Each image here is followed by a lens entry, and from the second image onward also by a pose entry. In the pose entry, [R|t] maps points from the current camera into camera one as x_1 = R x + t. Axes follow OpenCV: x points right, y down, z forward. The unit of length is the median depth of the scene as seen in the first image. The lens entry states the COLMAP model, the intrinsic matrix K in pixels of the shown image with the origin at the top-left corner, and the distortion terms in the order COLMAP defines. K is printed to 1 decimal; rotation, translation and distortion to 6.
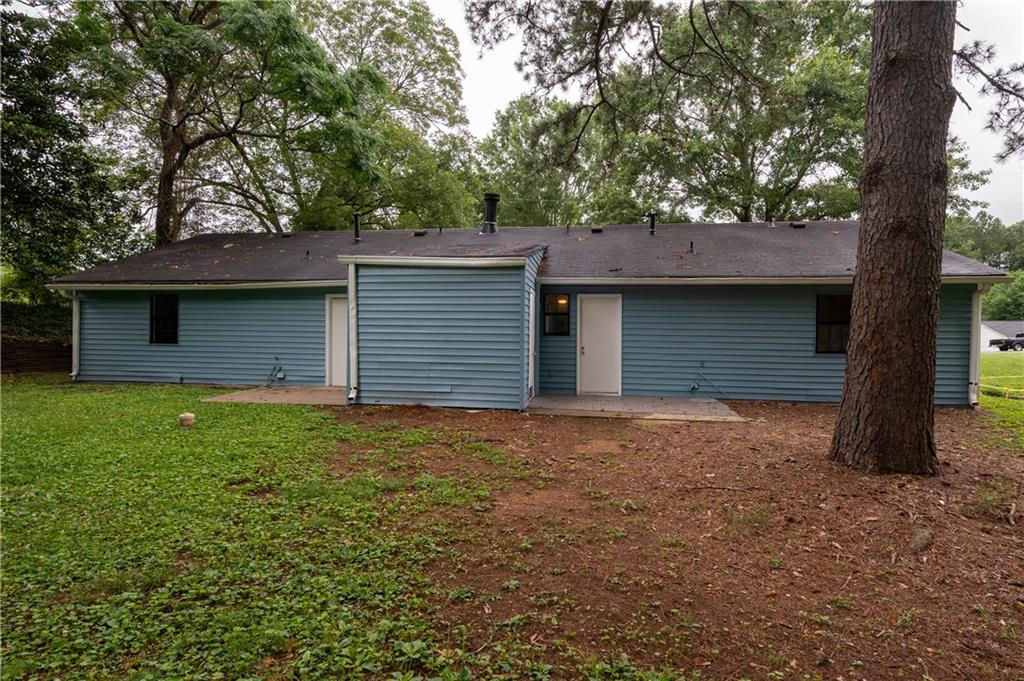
lens RADIAL K [[392.8, 0, 512.7], [0, 392.8, 339.9], [0, 0, 1]] dist [0.001494, -0.000099]
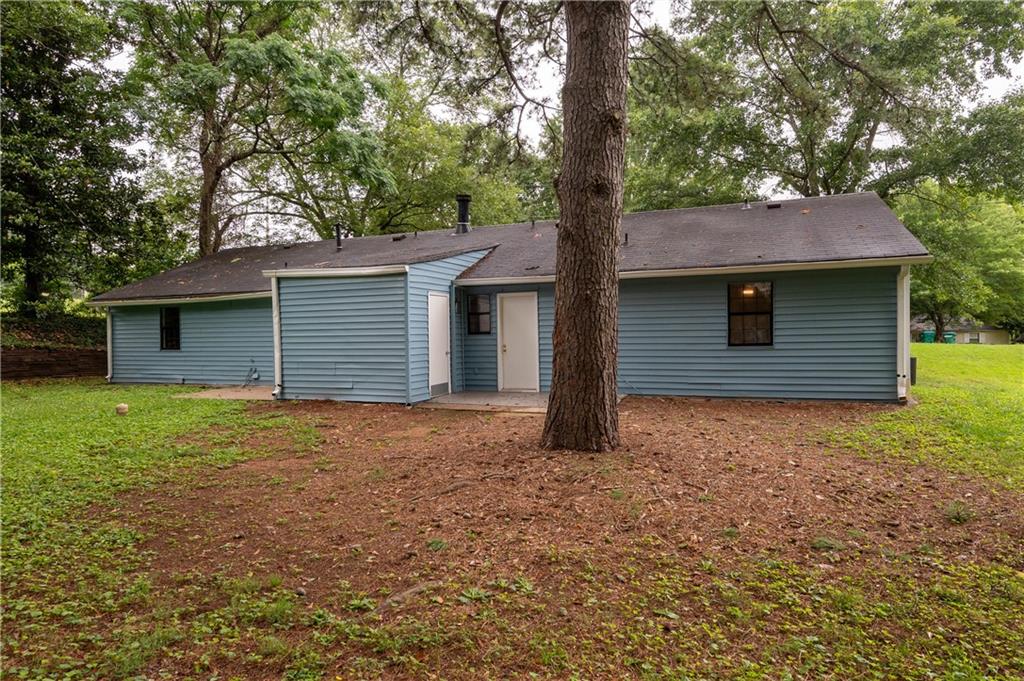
lens RADIAL K [[425.6, 0, 511.1], [0, 425.6, 340.4], [0, 0, 1]] dist [0.000160, 0.000269]
pose [[0.986537, -0.023864, -0.161788, 0.379305], [0.024518, 0.999697, 0.002046, 0.004674], [0.161690, -0.005985, 0.986823, -0.094465]]
